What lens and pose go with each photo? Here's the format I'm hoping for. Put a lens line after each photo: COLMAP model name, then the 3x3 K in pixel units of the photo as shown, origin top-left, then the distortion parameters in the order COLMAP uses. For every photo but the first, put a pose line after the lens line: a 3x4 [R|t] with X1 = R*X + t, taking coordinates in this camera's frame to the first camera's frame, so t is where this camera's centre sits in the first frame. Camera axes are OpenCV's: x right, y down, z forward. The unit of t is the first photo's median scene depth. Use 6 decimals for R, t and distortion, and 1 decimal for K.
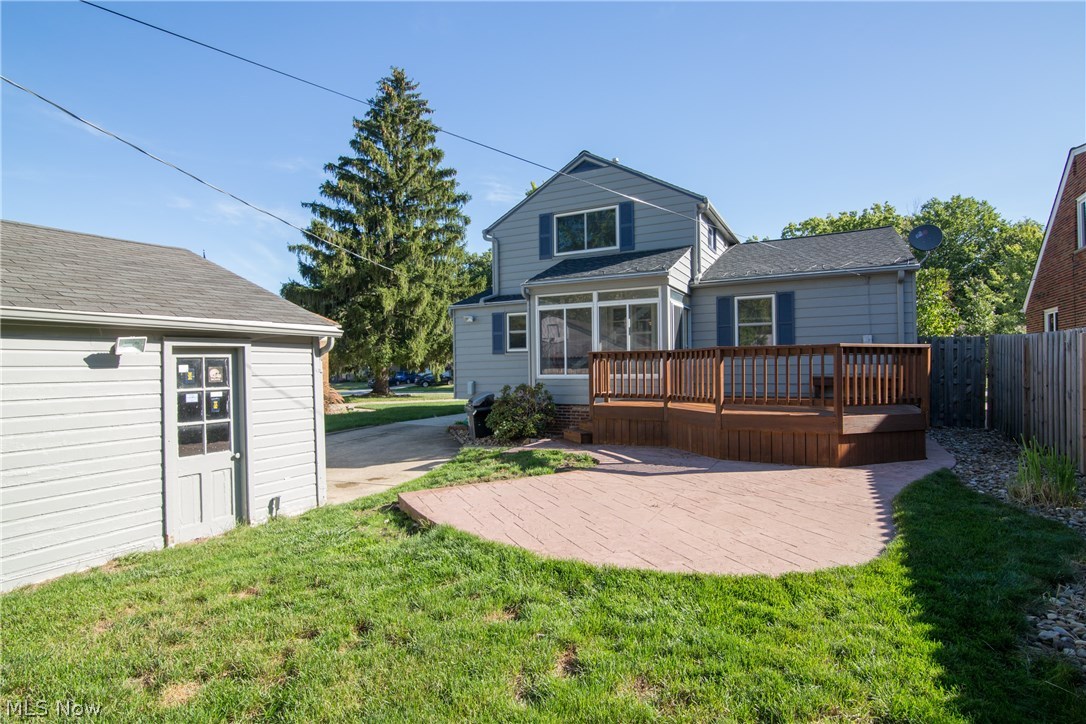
lens RADIAL K [[628.8, 0, 542.3], [0, 628.8, 356.5], [0, 0, 1]] dist [-0.015800, -0.001676]
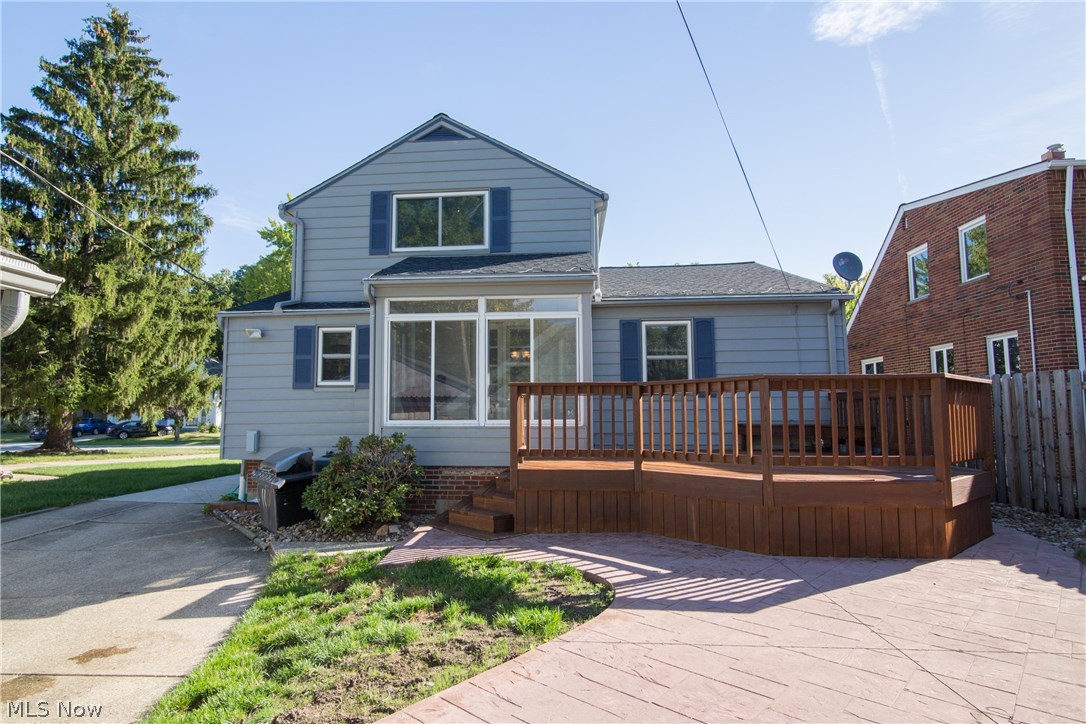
lens RADIAL K [[628.8, 0, 542.3], [0, 628.8, 356.5], [0, 0, 1]] dist [-0.015800, -0.001676]
pose [[0.911328, 0.045915, 0.409113, -0.060591], [-0.013444, 0.996550, -0.081896, 0.006870], [-0.411462, 0.069134, 0.908801, 0.166022]]
